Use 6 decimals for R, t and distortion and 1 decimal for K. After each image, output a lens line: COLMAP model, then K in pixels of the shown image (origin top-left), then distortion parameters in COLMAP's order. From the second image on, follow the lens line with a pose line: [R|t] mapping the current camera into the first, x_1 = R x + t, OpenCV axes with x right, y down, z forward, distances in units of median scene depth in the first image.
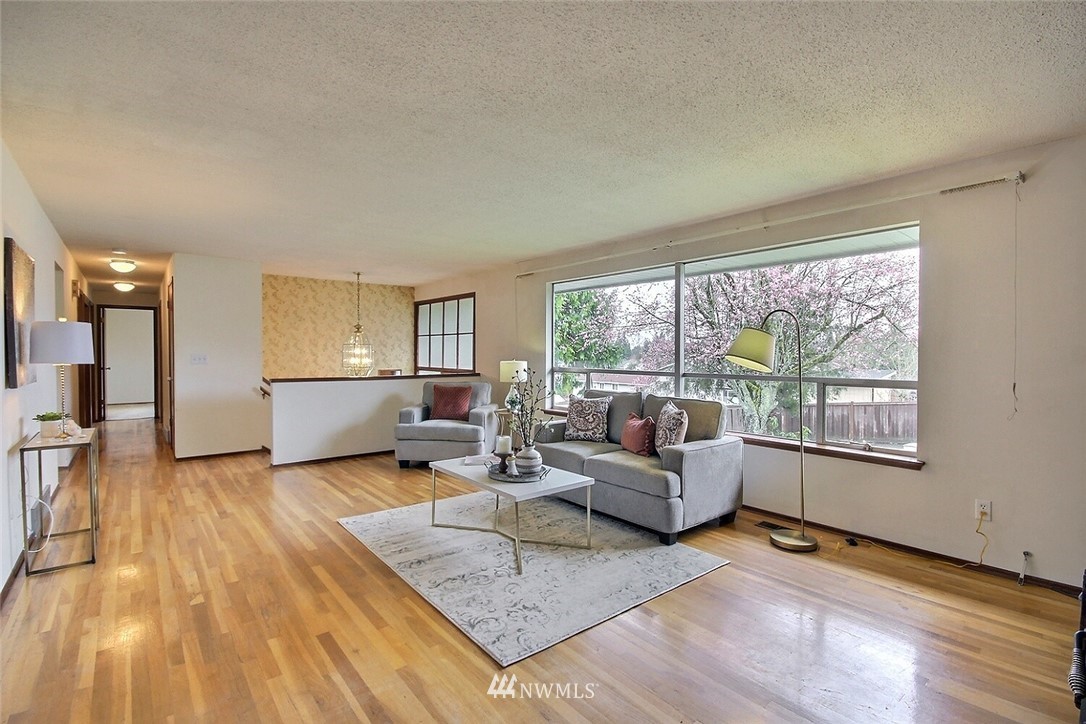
lens RADIAL K [[502.7, 0, 550.6], [0, 502.7, 361.0], [0, 0, 1]] dist [-0.011456, -0.000119]
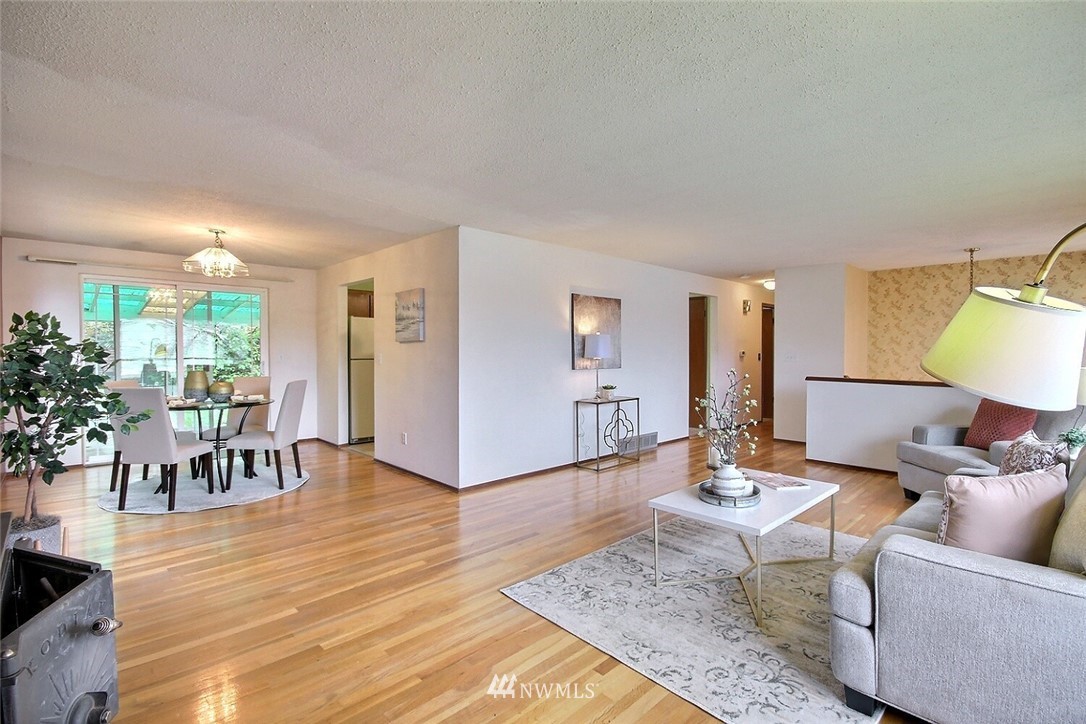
lens RADIAL K [[502.7, 0, 543.2], [0, 502.7, 356.8], [0, 0, 1]] dist [-0.011456, -0.000119]
pose [[0.060493, 0.009555, -0.998123, 0.763296], [-0.017636, 0.999808, 0.008502, -0.008724], [0.998013, 0.017088, 0.060650, 0.642033]]
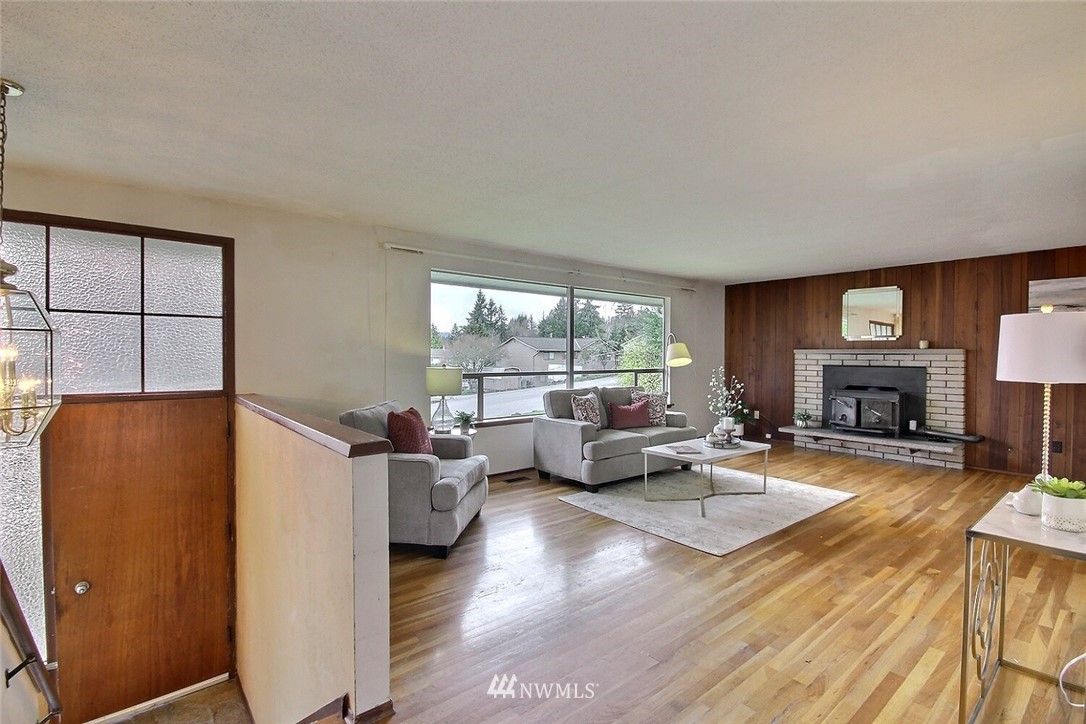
lens RADIAL K [[502.7, 0, 551.6], [0, 502.7, 361.6], [0, 0, 1]] dist [-0.011456, -0.000119]
pose [[-0.000088, -0.018296, 0.999833, -1.480222], [0.013429, 0.999742, 0.018296, -0.034650], [-0.999910, 0.013428, 0.000158, 1.496313]]
